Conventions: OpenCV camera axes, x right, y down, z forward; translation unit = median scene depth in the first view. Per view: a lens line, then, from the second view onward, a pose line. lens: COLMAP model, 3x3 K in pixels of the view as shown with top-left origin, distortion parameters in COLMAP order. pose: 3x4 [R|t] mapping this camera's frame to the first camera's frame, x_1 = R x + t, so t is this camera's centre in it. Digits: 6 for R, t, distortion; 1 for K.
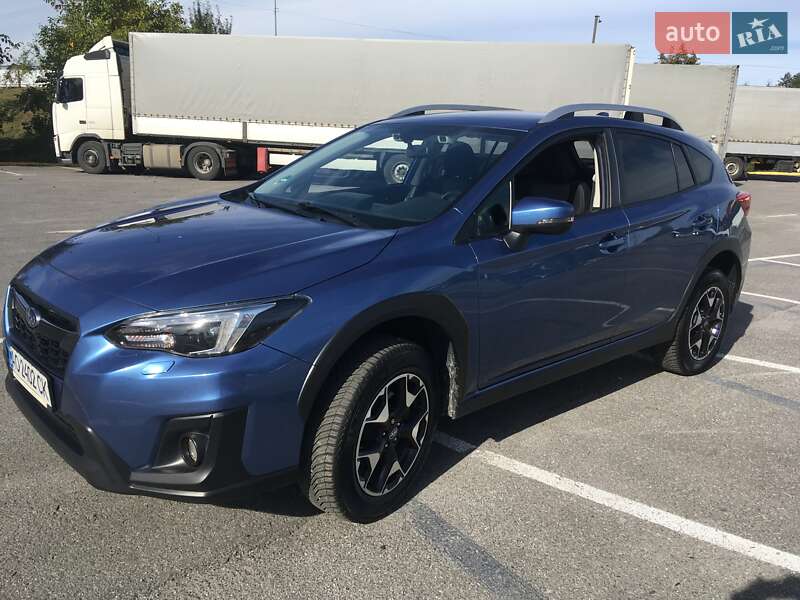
lens RADIAL K [[689.0, 0, 403.3], [0, 689.0, 296.4], [0, 0, 1]] dist [0.049584, -0.076006]
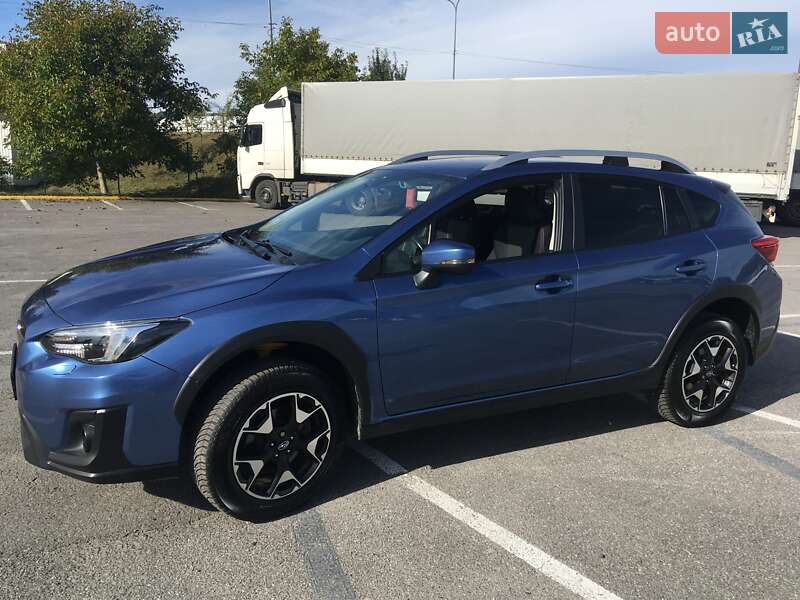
lens RADIAL K [[689.0, 0, 401.6], [0, 689.0, 299.5], [0, 0, 1]] dist [0.049584, -0.076006]
pose [[0.965401, 0.041017, -0.257525, 0.306557], [-0.052717, 0.997860, -0.038689, -0.004089], [0.255387, 0.050926, 0.965497, -0.037331]]
